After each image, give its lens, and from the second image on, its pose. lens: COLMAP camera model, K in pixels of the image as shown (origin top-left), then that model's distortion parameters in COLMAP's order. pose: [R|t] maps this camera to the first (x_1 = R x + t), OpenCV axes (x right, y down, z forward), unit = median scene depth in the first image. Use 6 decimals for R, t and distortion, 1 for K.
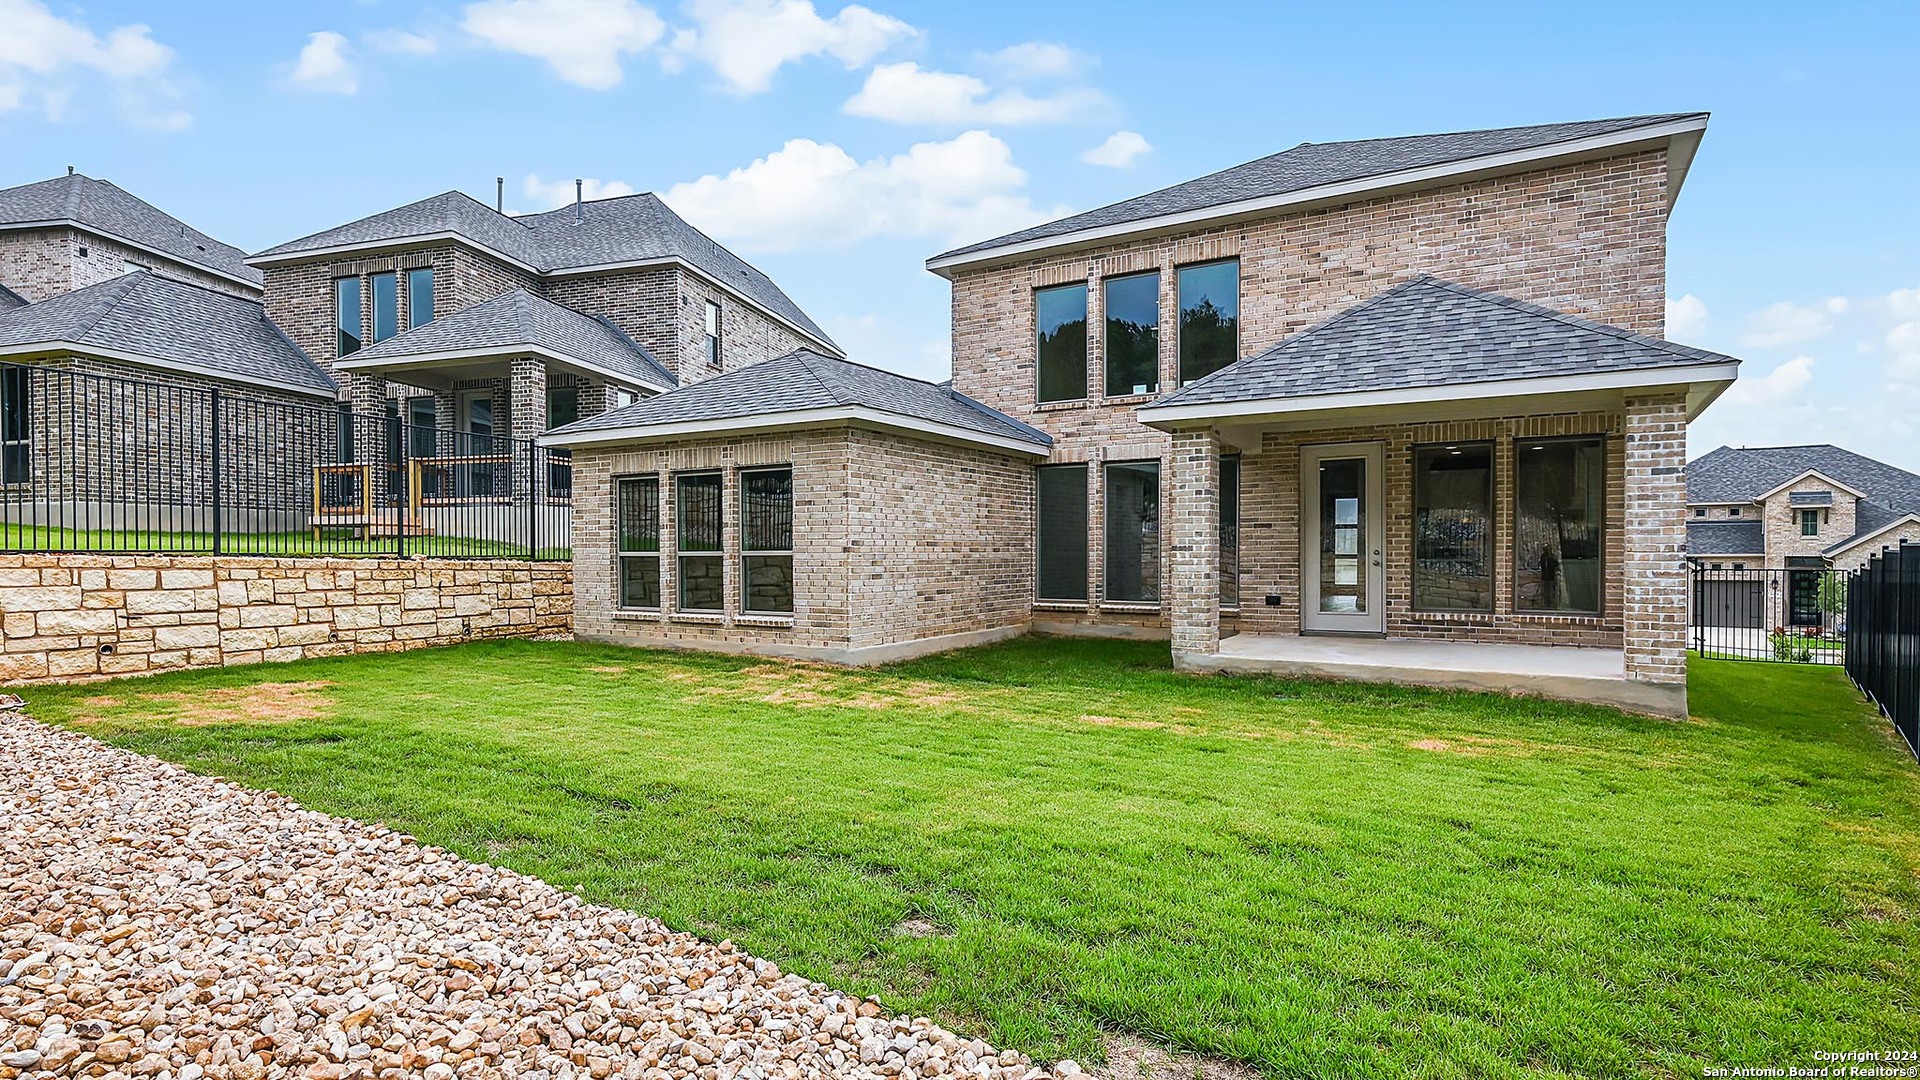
lens RADIAL K [[940.4, 0, 960.0], [0, 940.4, 540.0], [0, 0, 1]] dist [0.000179, -0.000091]
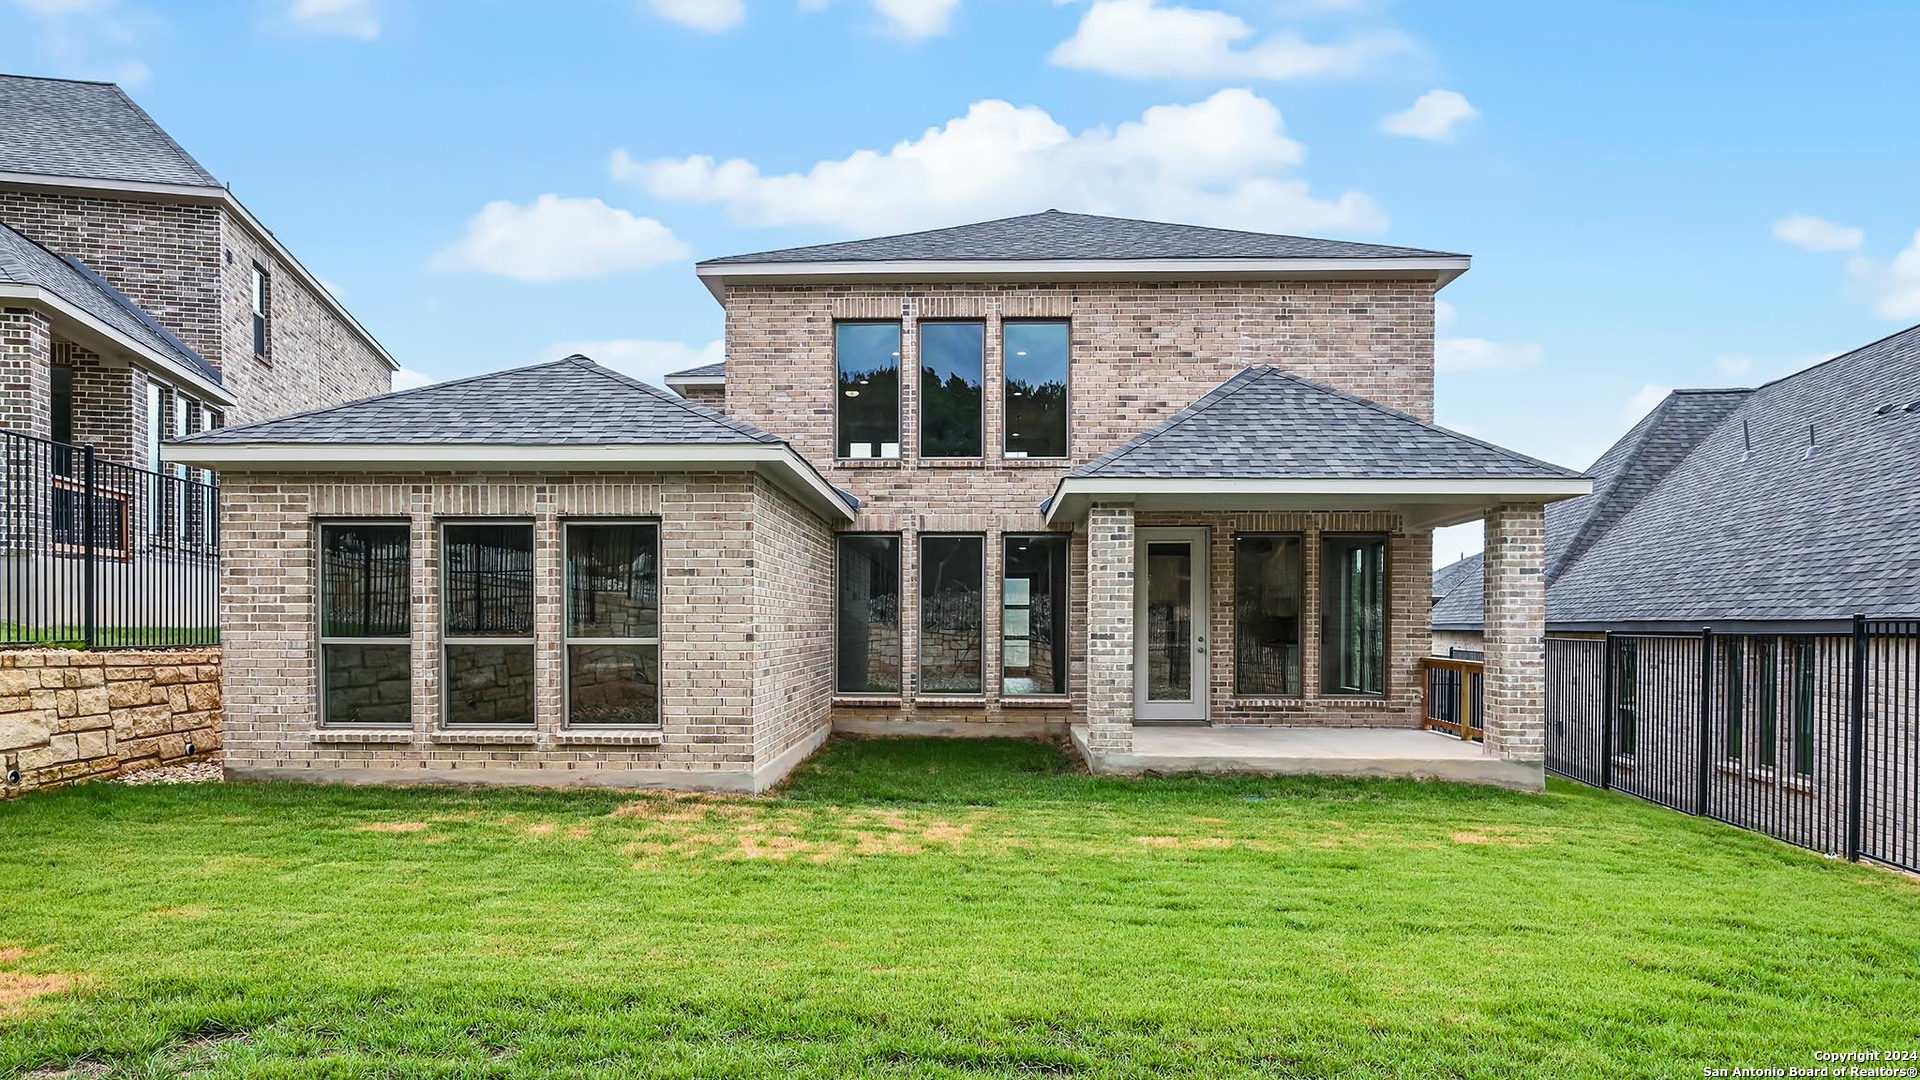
lens RADIAL K [[1027.8, 0, 959.9], [0, 1027.8, 613.3], [0, 0, 1]] dist [-0.000061, -0.000270]
pose [[0.880402, 0.013708, 0.474030, -0.310238], [-0.013545, 0.999901, -0.003759, -0.006814], [-0.474035, -0.003112, 0.880501, 0.179553]]
